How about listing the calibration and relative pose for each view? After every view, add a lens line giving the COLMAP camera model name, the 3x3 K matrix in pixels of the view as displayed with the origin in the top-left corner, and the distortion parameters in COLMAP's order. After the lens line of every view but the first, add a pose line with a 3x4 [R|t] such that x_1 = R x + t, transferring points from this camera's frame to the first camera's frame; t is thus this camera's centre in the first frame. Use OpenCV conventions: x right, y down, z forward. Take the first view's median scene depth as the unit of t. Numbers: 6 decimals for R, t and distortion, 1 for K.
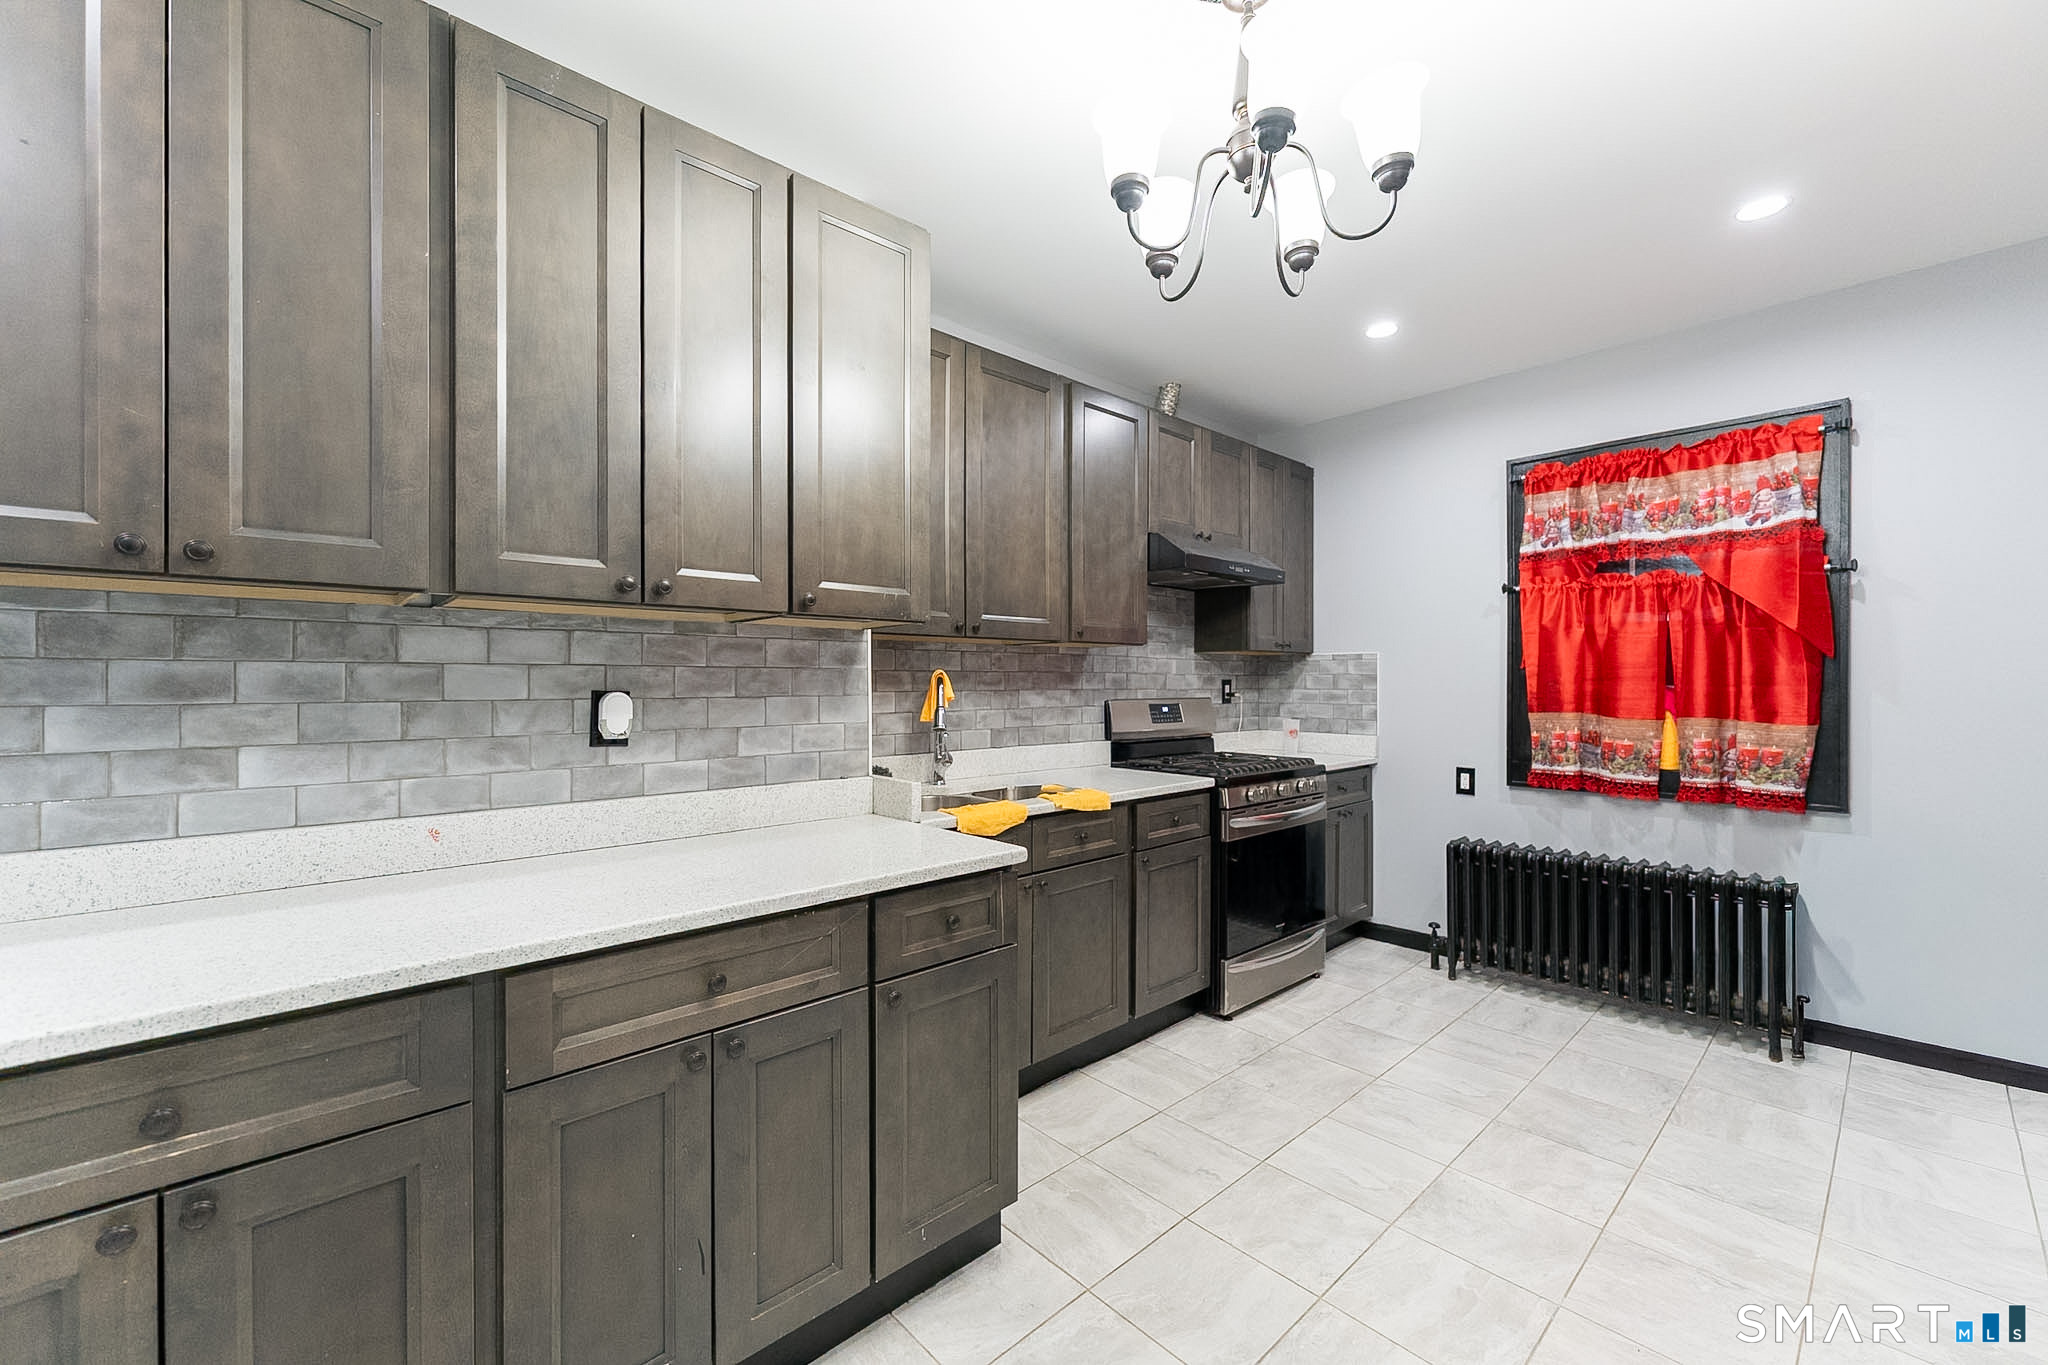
lens RADIAL K [[822.8, 0, 1007.6], [0, 822.8, 683.5], [0, 0, 1]] dist [-0.000203, 0.000041]
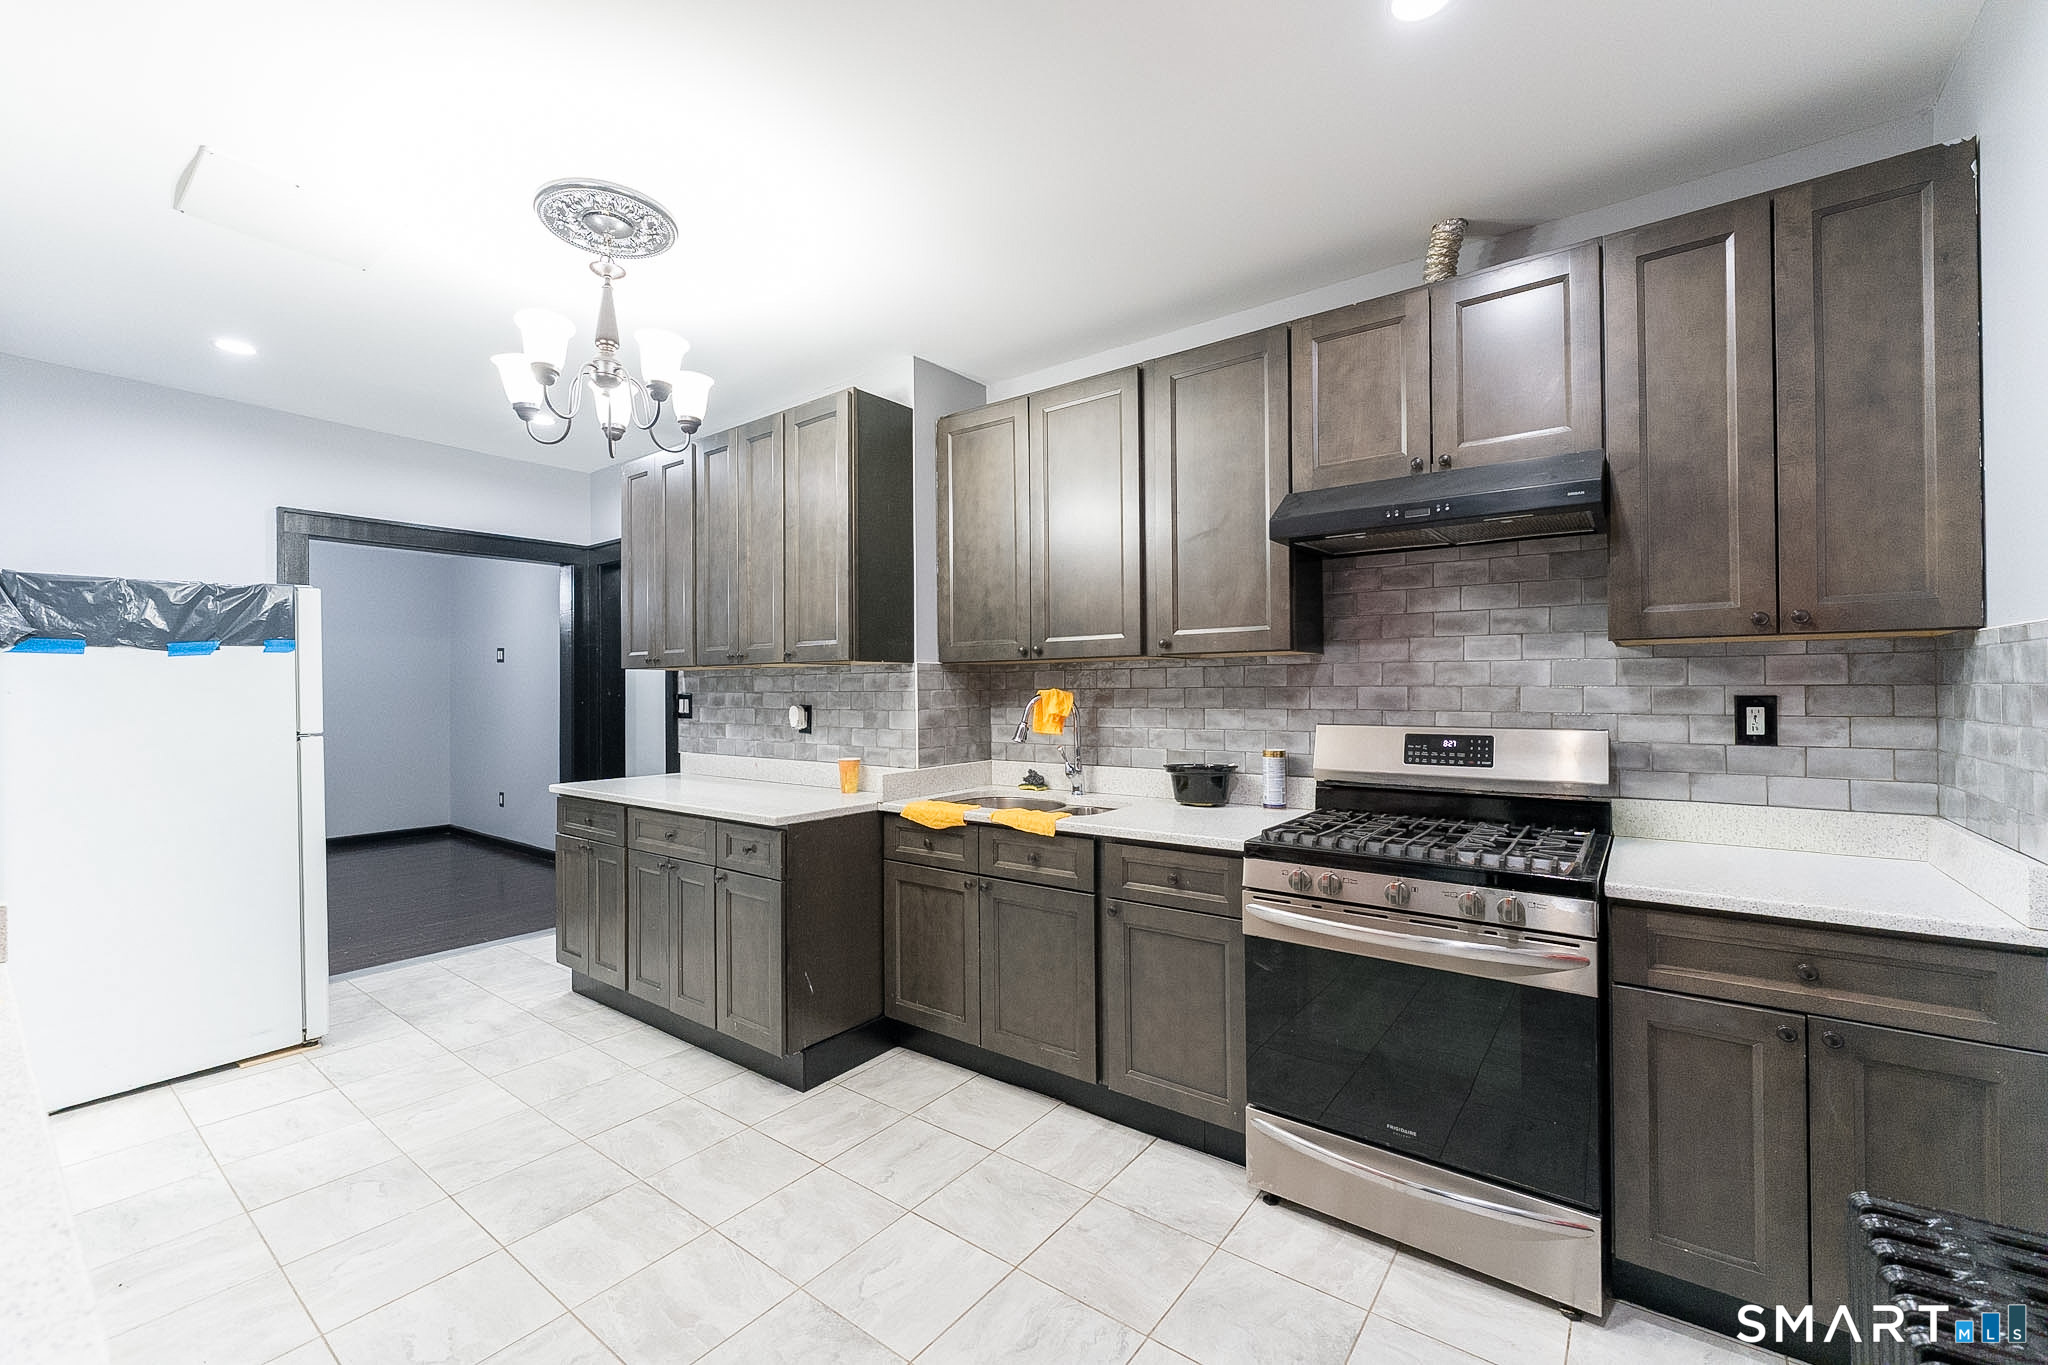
lens RADIAL K [[822.8, 0, 1007.6], [0, 822.8, 683.5], [0, 0, 1]] dist [-0.000203, 0.000041]
pose [[0.179061, -0.005968, -0.983820, 0.929719], [0.007470, 0.999961, -0.004706, -0.017736], [0.983810, -0.006507, 0.179099, 0.690675]]
